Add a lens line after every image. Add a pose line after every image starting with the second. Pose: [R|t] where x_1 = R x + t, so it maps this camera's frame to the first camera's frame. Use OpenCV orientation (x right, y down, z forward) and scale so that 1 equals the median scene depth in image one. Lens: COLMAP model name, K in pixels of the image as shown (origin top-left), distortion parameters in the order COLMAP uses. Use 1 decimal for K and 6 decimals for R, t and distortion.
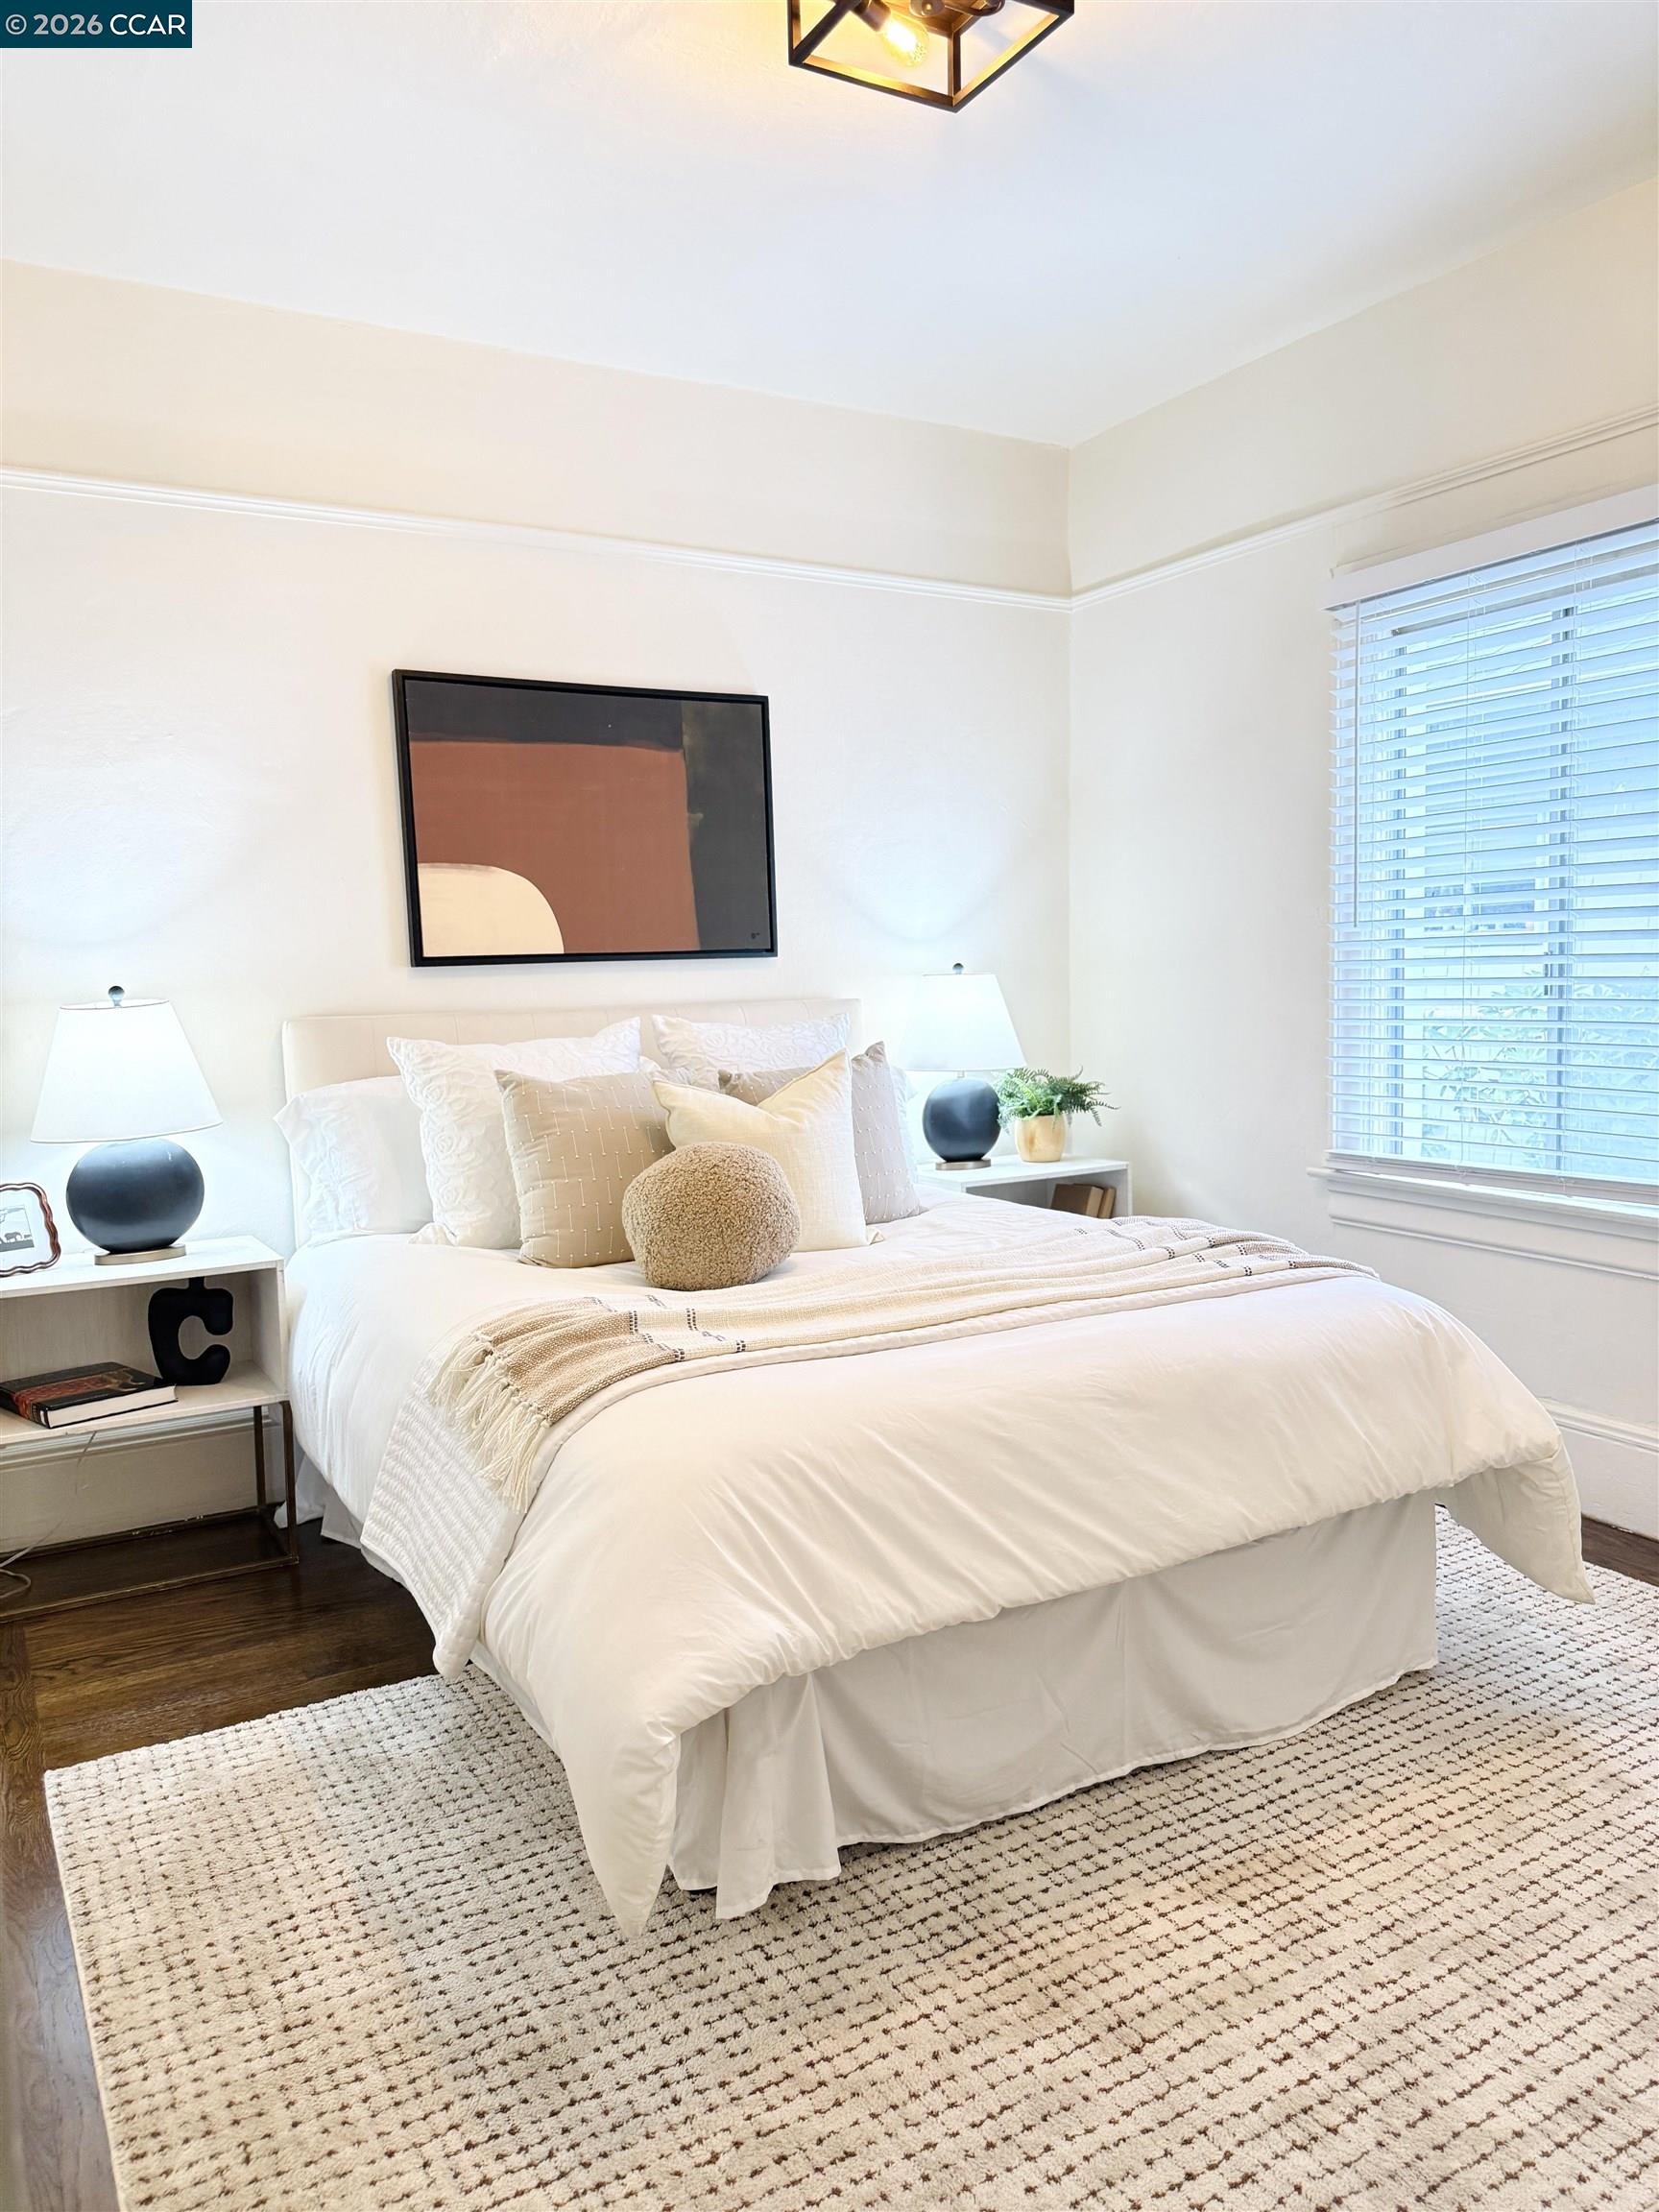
lens RADIAL K [[1620.5, 0, 829.5], [0, 1620.5, 1106.0], [0, 0, 1]] dist [0.035135, -0.001873]
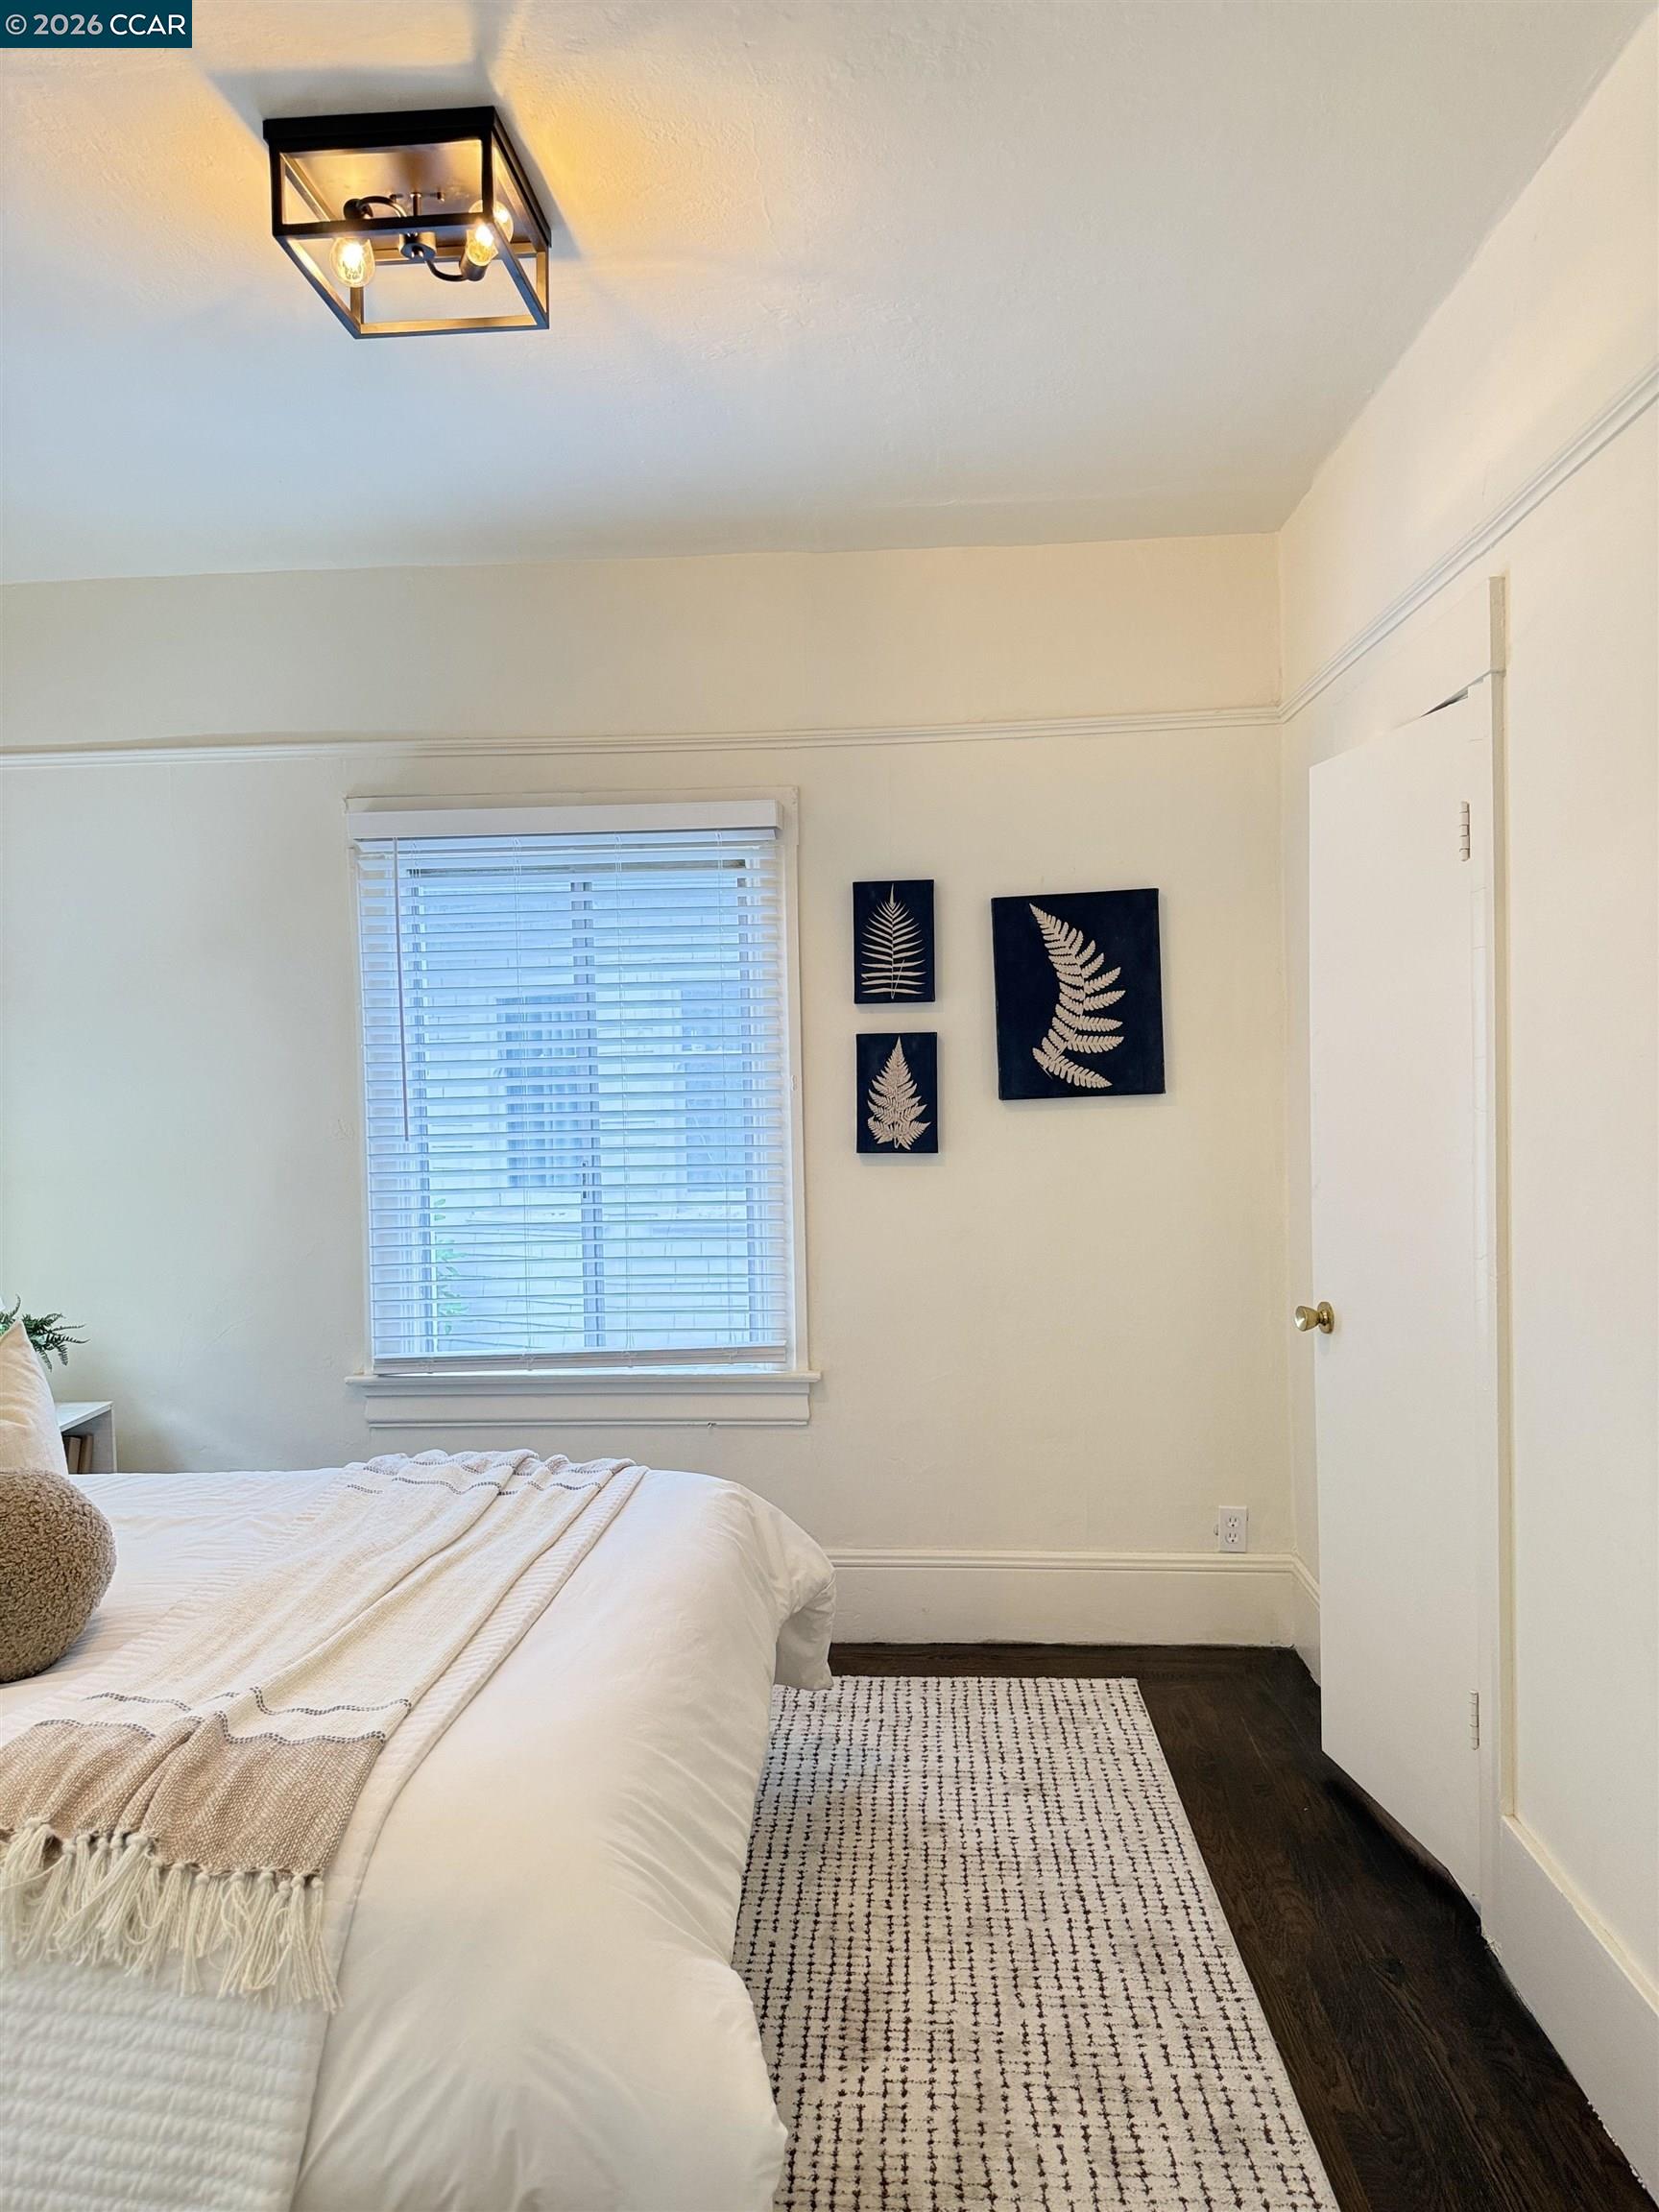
lens RADIAL K [[1620.5, 0, 829.5], [0, 1620.5, 1106.0], [0, 0, 1]] dist [0.035135, -0.001873]
pose [[0.542592, -0.009850, 0.839938, -0.640439], [0.075933, 0.996412, -0.037368, -0.114083], [-0.836557, 0.084054, 0.541394, 0.316511]]
